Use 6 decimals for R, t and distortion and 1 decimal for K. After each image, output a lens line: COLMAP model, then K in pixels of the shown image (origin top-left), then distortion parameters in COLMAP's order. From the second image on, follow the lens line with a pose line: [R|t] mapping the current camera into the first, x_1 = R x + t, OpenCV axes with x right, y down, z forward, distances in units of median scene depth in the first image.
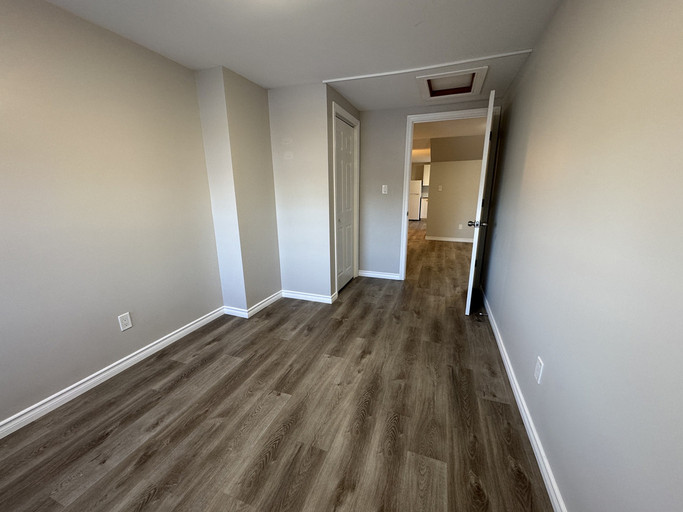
lens RADIAL K [[271.4, 0, 341.7], [0, 271.4, 255.6], [0, 0, 1]] dist [-0.000558, -0.000149]
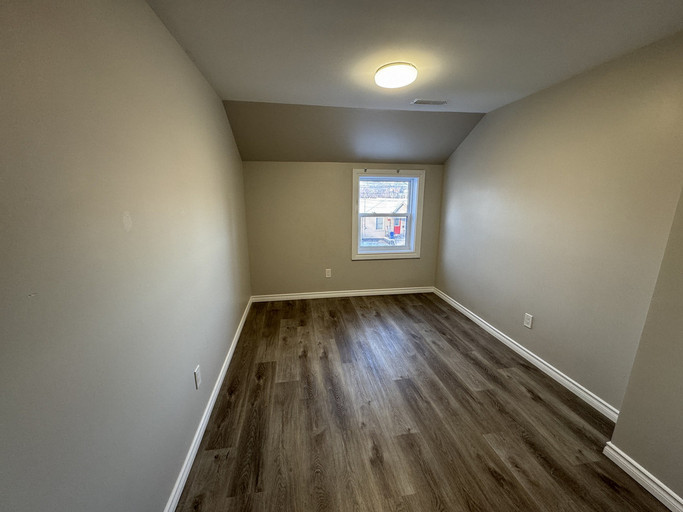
lens RADIAL K [[271.4, 0, 340.4], [0, 271.4, 254.9], [0, 0, 1]] dist [-0.000558, -0.000149]
pose [[-0.867741, 0.113089, -0.483979, 0.523968], [-0.115033, 0.901632, 0.416925, -0.461139], [0.483521, 0.417456, -0.769375, 1.484028]]
